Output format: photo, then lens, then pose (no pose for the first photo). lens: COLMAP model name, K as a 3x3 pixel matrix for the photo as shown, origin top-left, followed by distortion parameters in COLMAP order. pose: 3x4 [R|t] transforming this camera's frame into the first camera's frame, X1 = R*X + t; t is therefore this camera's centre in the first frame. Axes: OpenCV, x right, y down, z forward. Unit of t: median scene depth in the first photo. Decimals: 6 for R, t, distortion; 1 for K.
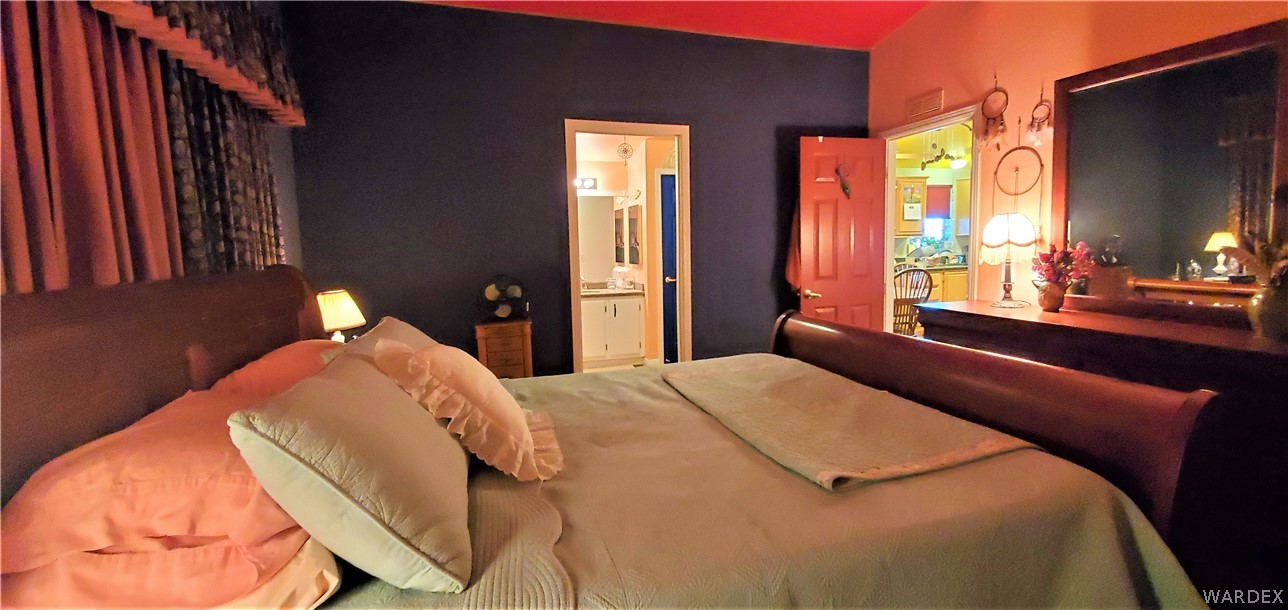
lens RADIAL K [[510.7, 0, 641.7], [0, 510.7, 292.6], [0, 0, 1]] dist [0.009647, -0.016538]
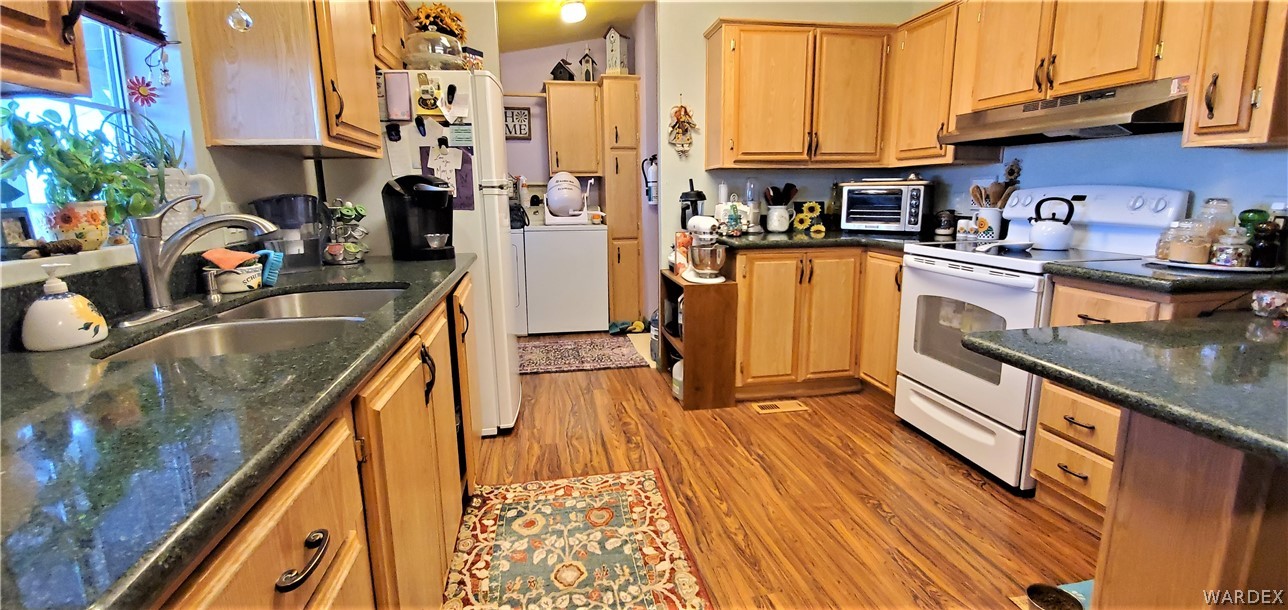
lens RADIAL K [[550.0, 0, 642.5], [0, 550.0, 291.0], [0, 0, 1]] dist [0.013073, -0.017851]
pose [[0.118123, -0.157111, 0.980491, 1.063466], [0.100927, 0.984190, 0.145545, -0.177218], [-0.987857, 0.081766, 0.132113, 2.068476]]
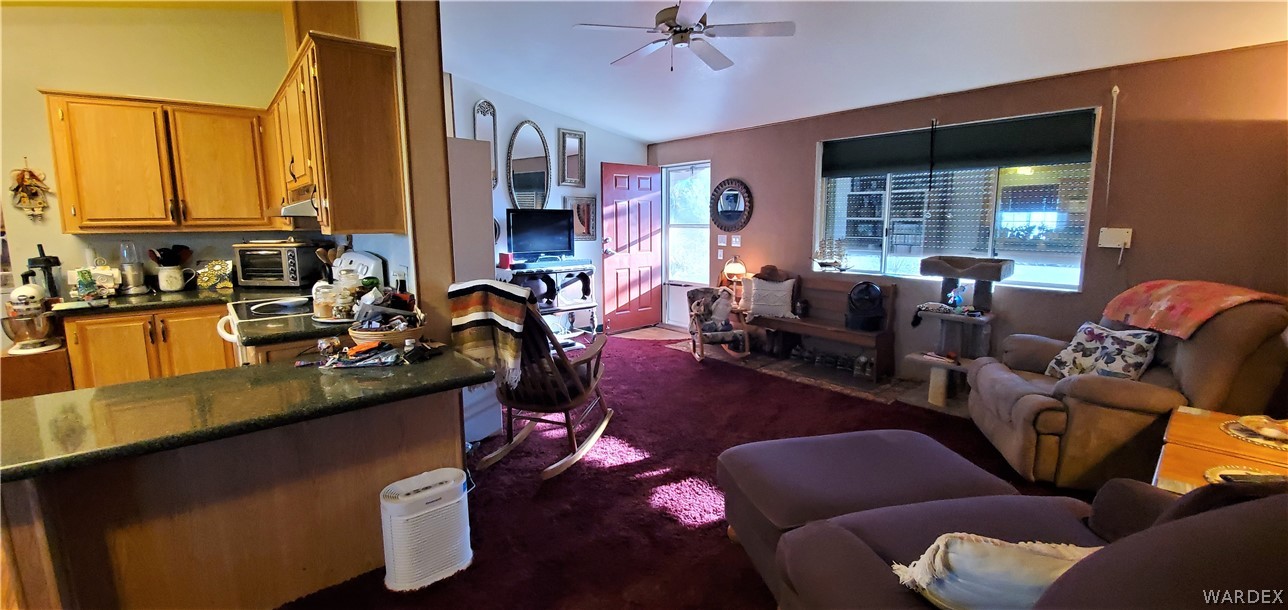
lens RADIAL K [[510.7, 0, 641.7], [0, 510.7, 292.6], [0, 0, 1]] dist [0.009647, -0.016538]
pose [[-0.396675, -0.105467, 0.911880, 0.826511], [0.099819, 0.982532, 0.157060, -0.170607], [-0.912516, 0.153324, -0.379218, 1.400575]]
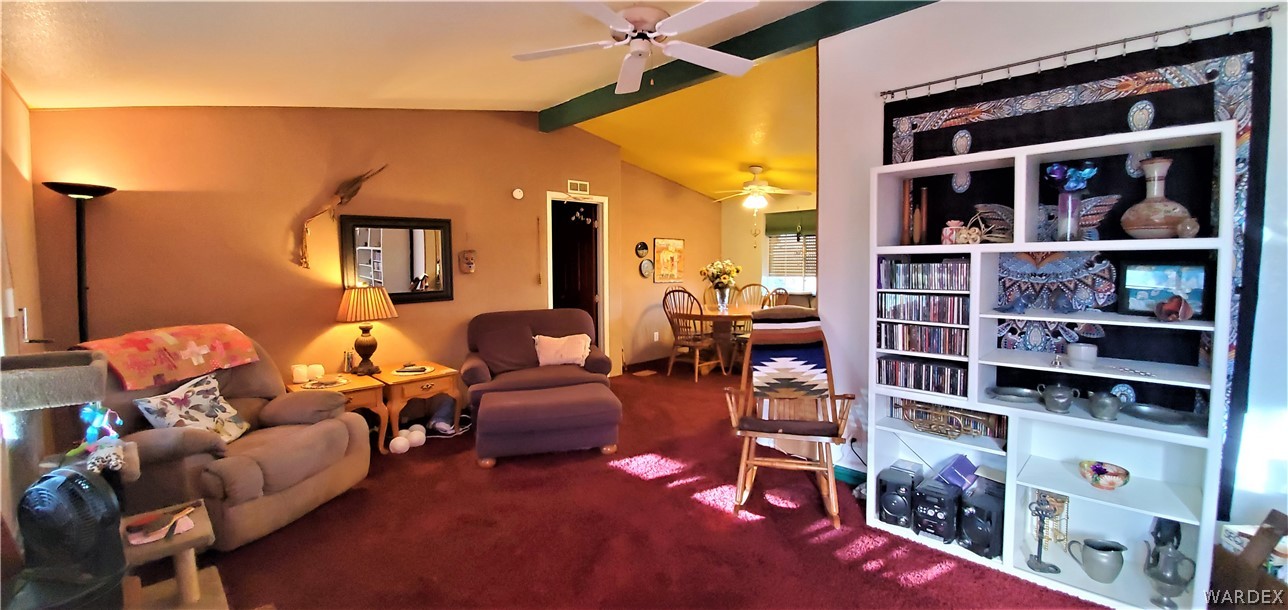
lens RADIAL K [[510.7, 0, 641.7], [0, 510.7, 292.6], [0, 0, 1]] dist [0.009647, -0.016538]
pose [[0.457099, 0.070230, -0.886639, 2.497390], [-0.080651, 0.996044, 0.037317, -0.130088], [0.885752, 0.054450, 0.460955, 0.528944]]
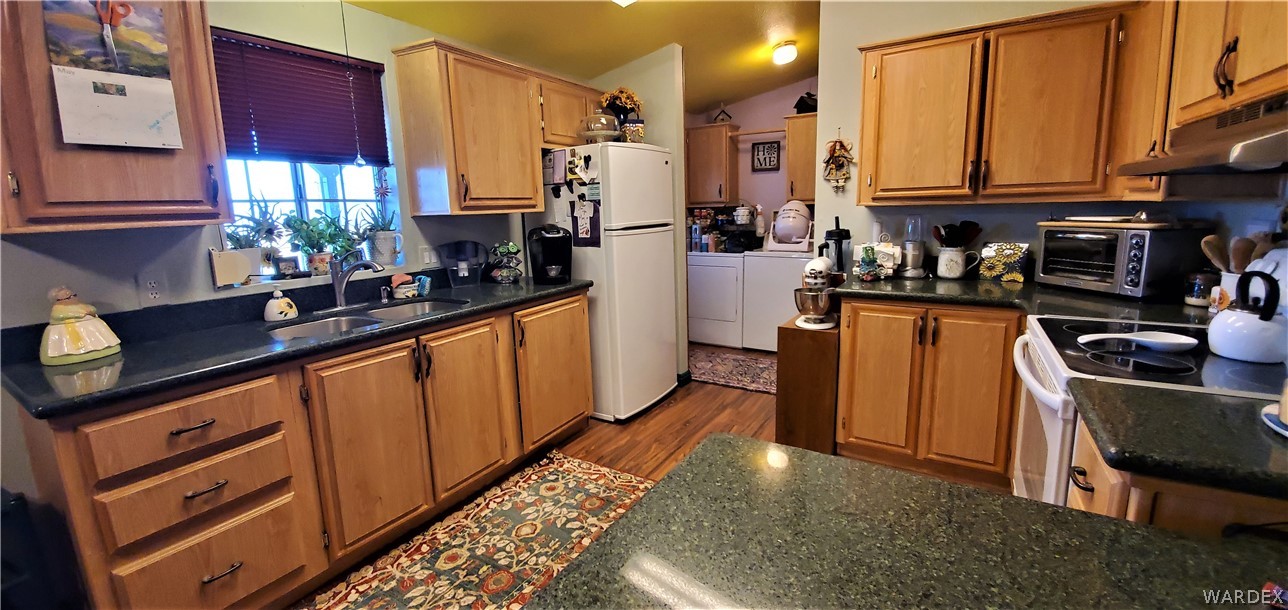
lens RADIAL K [[510.7, 0, 641.7], [0, 510.7, 292.6], [0, 0, 1]] dist [0.009647, -0.016538]
pose [[0.753022, -0.109097, 0.648888, 1.264049], [0.074025, 0.993945, 0.081206, -0.189932], [-0.653818, -0.013116, 0.756538, 1.592637]]
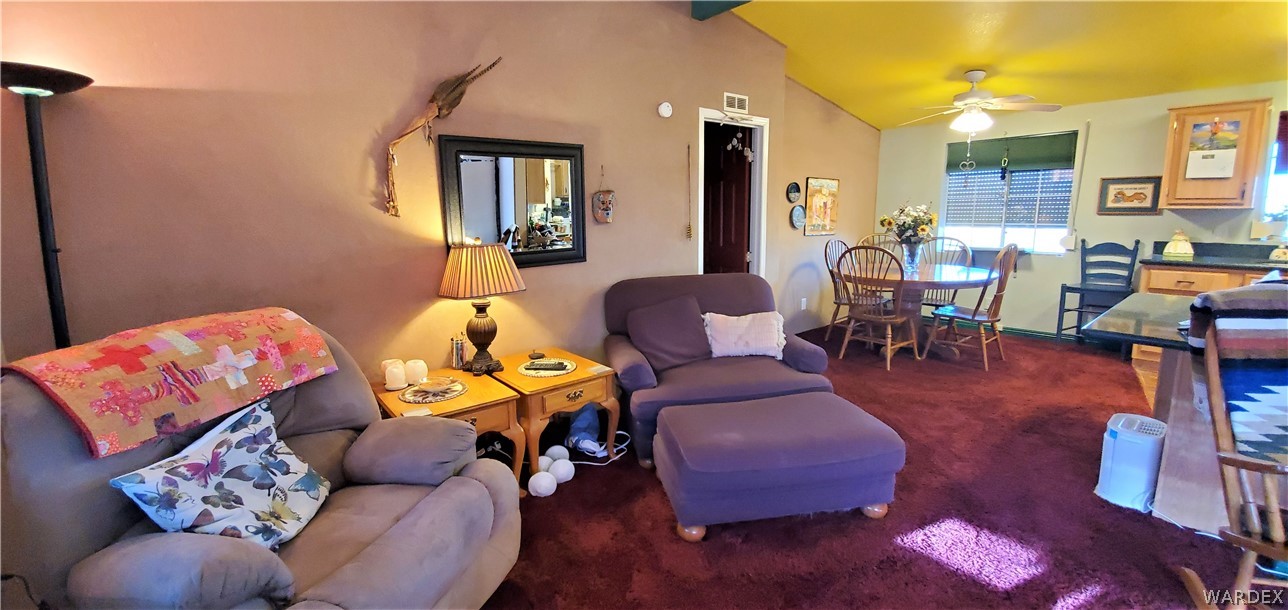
lens RADIAL K [[510.7, 0, 641.7], [0, 510.7, 292.6], [0, 0, 1]] dist [0.009647, -0.016538]
pose [[0.375435, 0.158385, -0.913216, 1.915886], [-0.077602, 0.987203, 0.139314, -0.100052], [0.923594, 0.018564, 0.382921, 0.425875]]
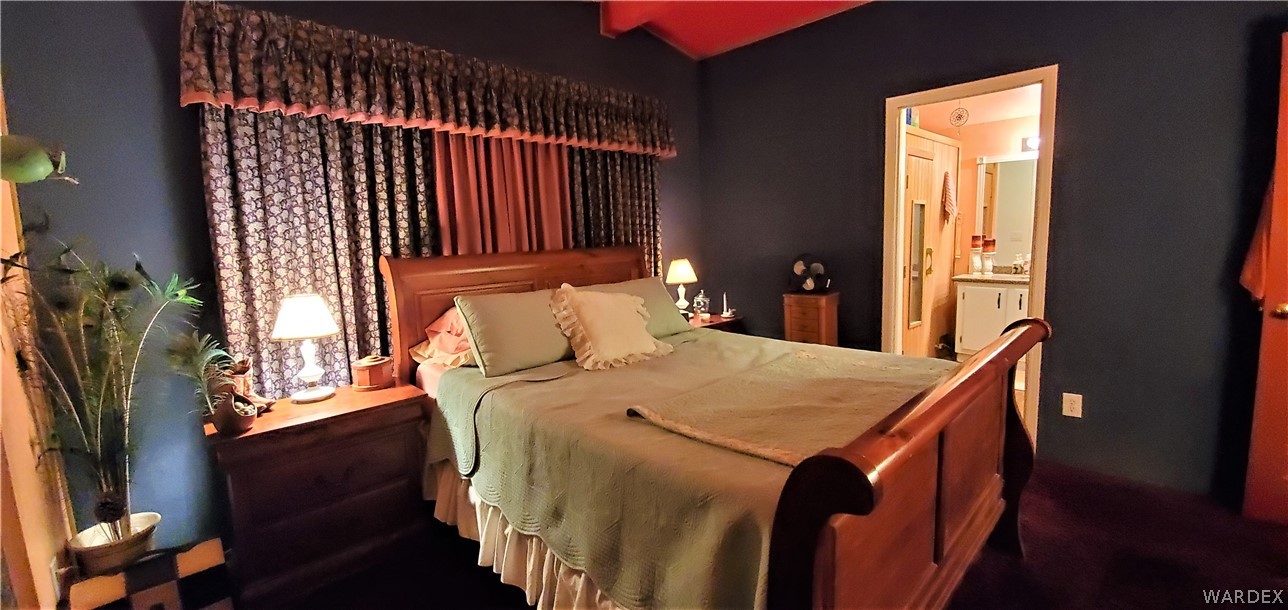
lens RADIAL K [[510.7, 0, 641.7], [0, 510.7, 292.6], [0, 0, 1]] dist [0.009647, -0.016538]
pose [[0.449184, 0.110670, -0.886558, 0.572879], [-0.058054, 0.993817, 0.094645, -0.033108], [0.891551, 0.008955, 0.452832, 0.134993]]
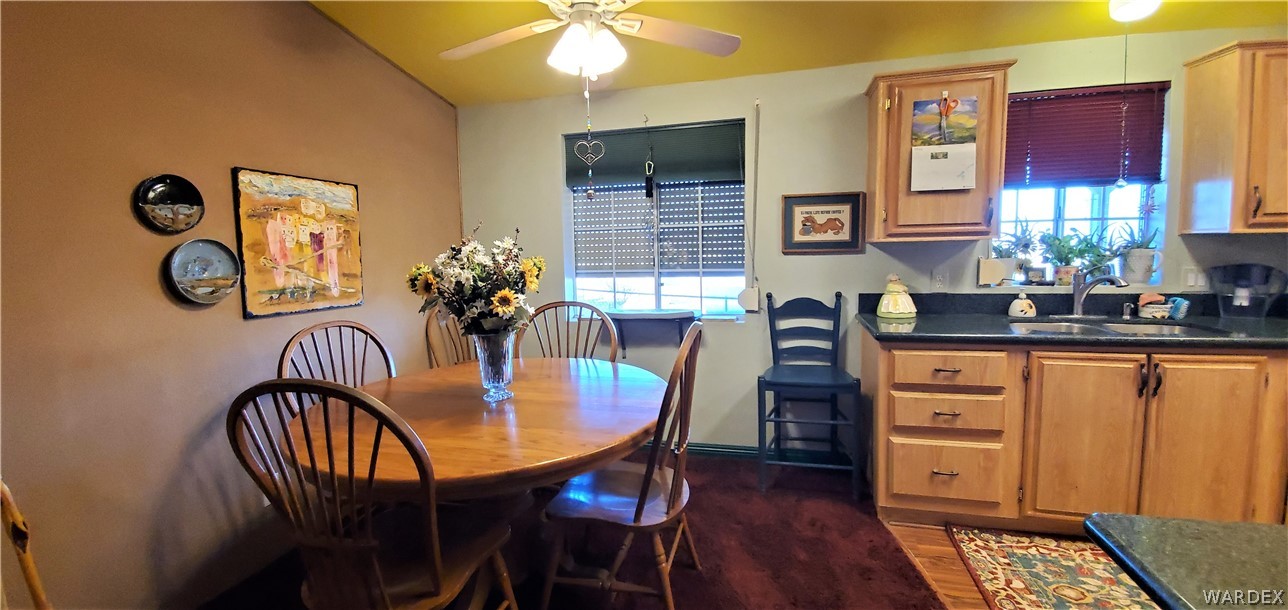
lens RADIAL K [[510.7, 0, 641.7], [0, 510.7, 292.6], [0, 0, 1]] dist [0.009647, -0.016538]
pose [[0.845148, 0.048751, -0.532305, 1.257007], [-0.041537, 0.998811, 0.025527, -0.168739], [0.532917, 0.000537, 0.846168, 1.364003]]
